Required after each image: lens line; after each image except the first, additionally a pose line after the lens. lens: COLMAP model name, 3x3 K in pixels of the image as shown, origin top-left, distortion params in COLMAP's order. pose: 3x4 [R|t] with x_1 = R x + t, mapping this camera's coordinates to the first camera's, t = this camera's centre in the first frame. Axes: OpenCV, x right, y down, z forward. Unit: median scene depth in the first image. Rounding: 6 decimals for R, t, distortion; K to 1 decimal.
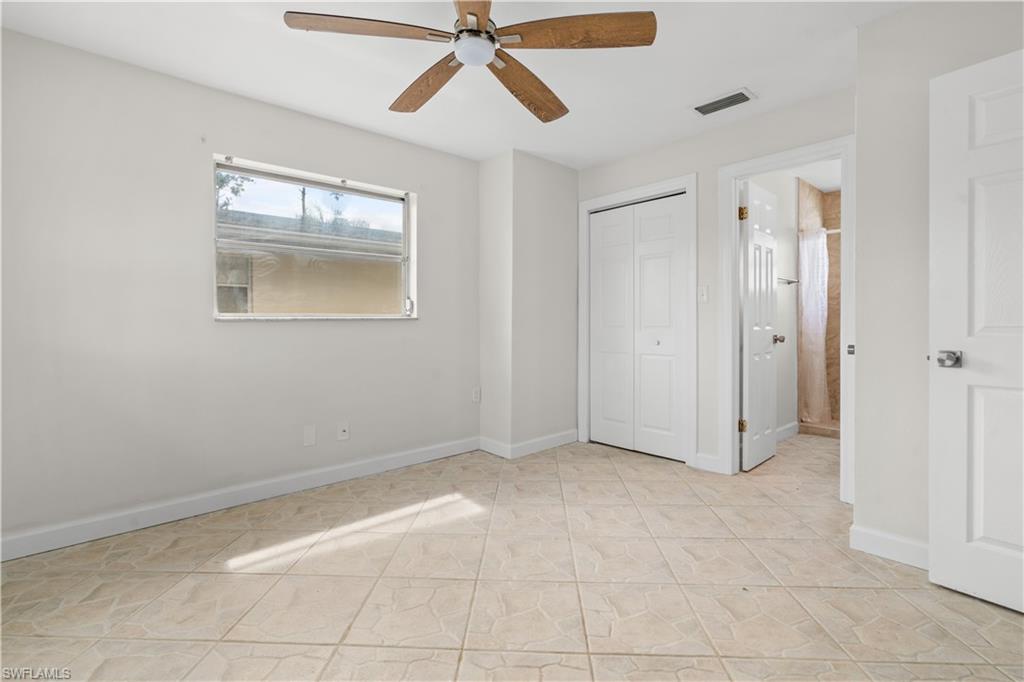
lens RADIAL K [[468.9, 0, 507.1], [0, 468.9, 328.0], [0, 0, 1]] dist [-0.006004, 0.000955]
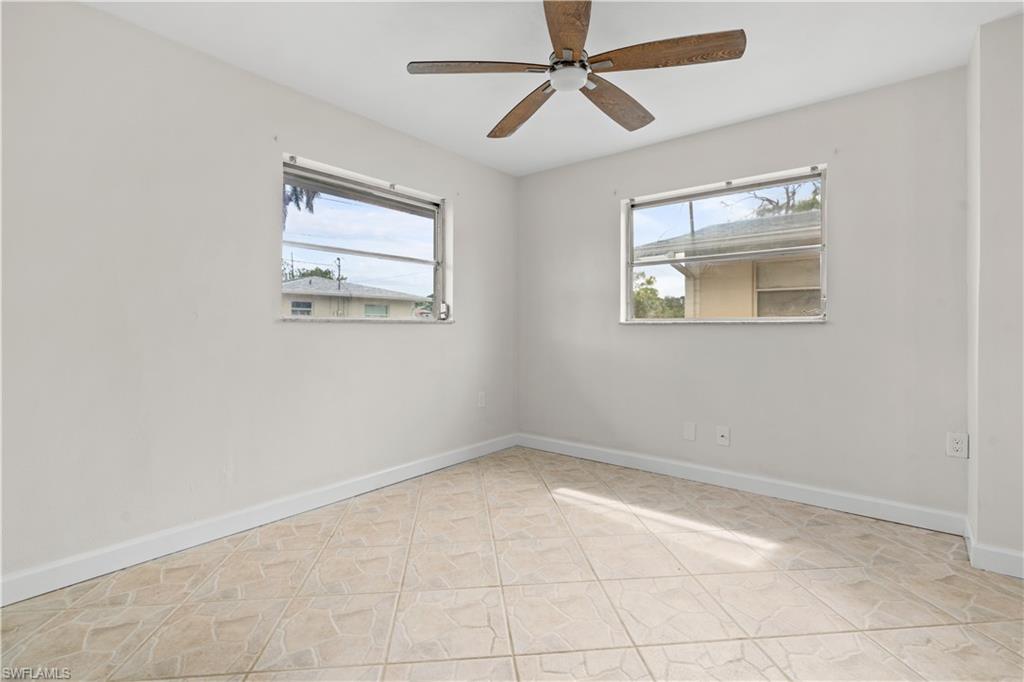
lens RADIAL K [[463.3, 0, 527.8], [0, 463.3, 327.5], [0, 0, 1]] dist [-0.001109, -0.000301]
pose [[0.187499, 0.000986, -0.982264, 0.660367], [-0.024822, 0.999685, -0.003734, 0.007088], [0.981951, 0.025082, 0.187464, 0.508389]]
